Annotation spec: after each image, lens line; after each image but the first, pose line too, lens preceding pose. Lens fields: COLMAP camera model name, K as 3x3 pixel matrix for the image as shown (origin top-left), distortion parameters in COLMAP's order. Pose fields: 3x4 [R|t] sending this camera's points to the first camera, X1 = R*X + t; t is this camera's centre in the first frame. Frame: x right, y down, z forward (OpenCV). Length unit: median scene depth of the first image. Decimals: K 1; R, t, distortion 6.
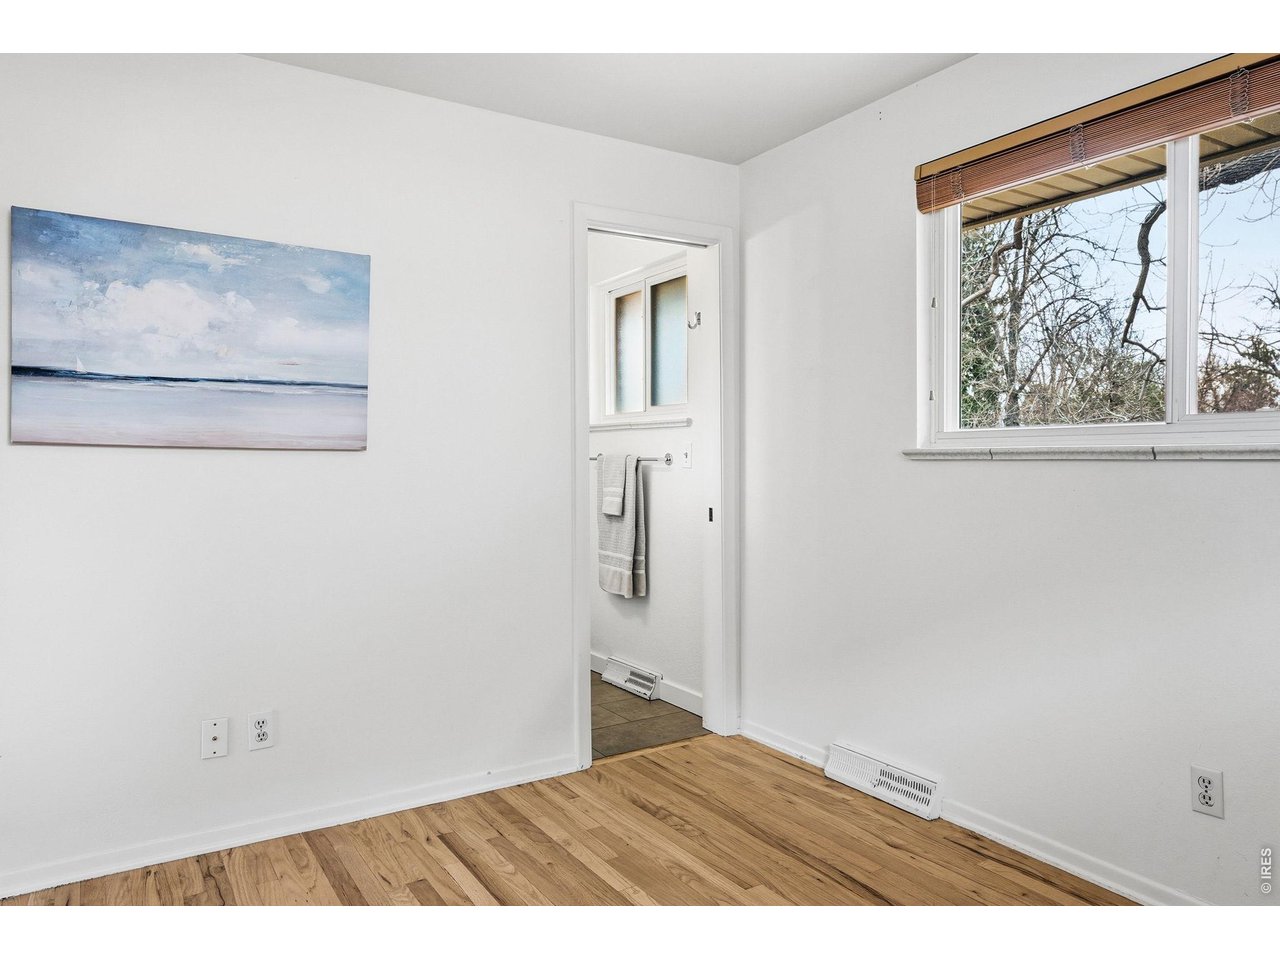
lens RADIAL K [[860.4, 0, 638.3], [0, 860.4, 477.1], [0, 0, 1]] dist [-0.000628, -0.002200]
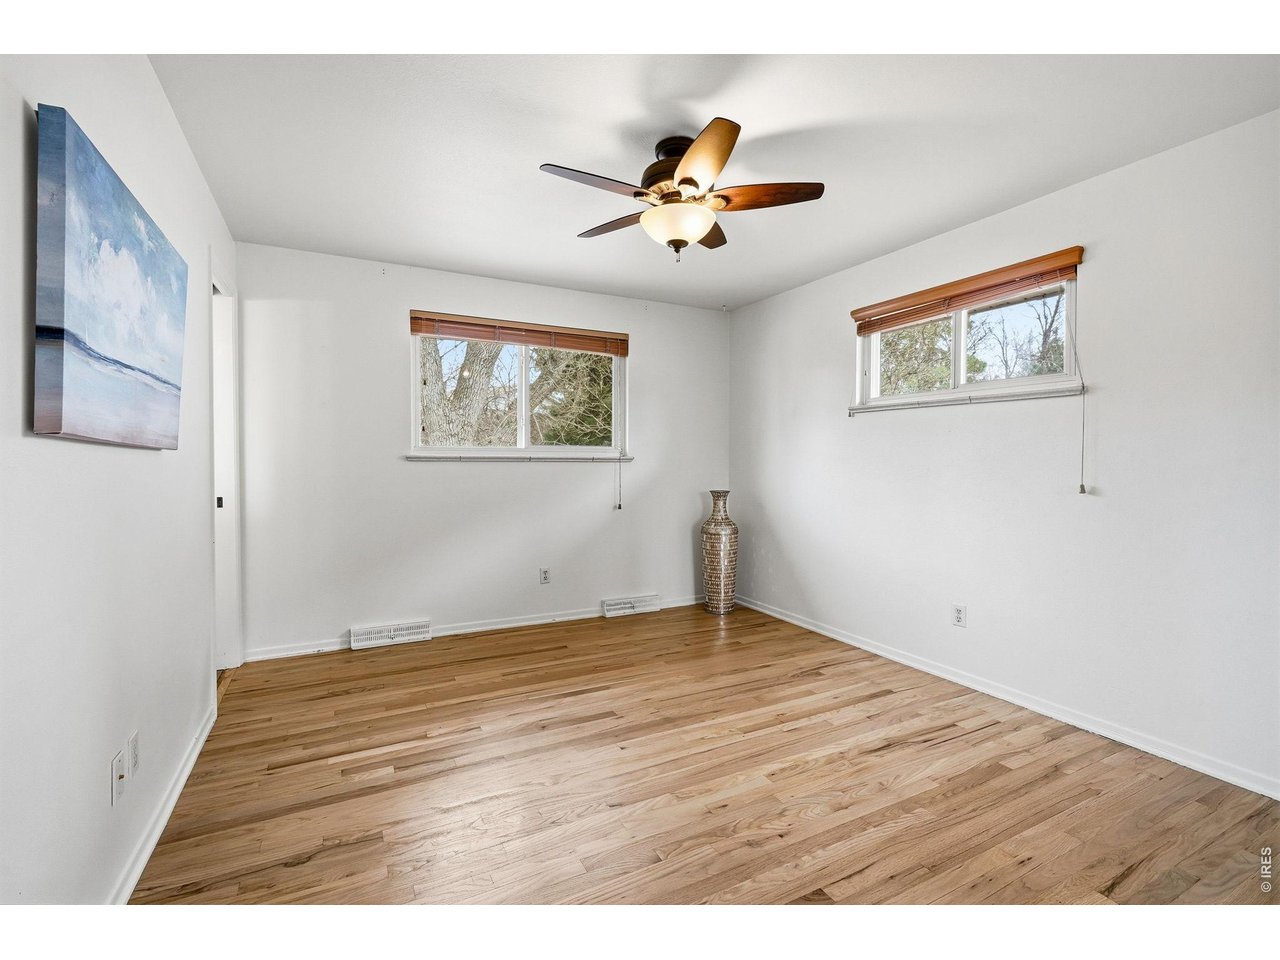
lens RADIAL K [[583.3, 0, 639.9], [0, 583.3, 467.8], [0, 0, 1]] dist [-0.004718, 0.000122]
pose [[0.081035, -0.008974, 0.996671, -0.972469], [0.016891, 0.999828, 0.007629, -0.005619], [-0.996568, 0.016216, 0.081173, 0.392862]]
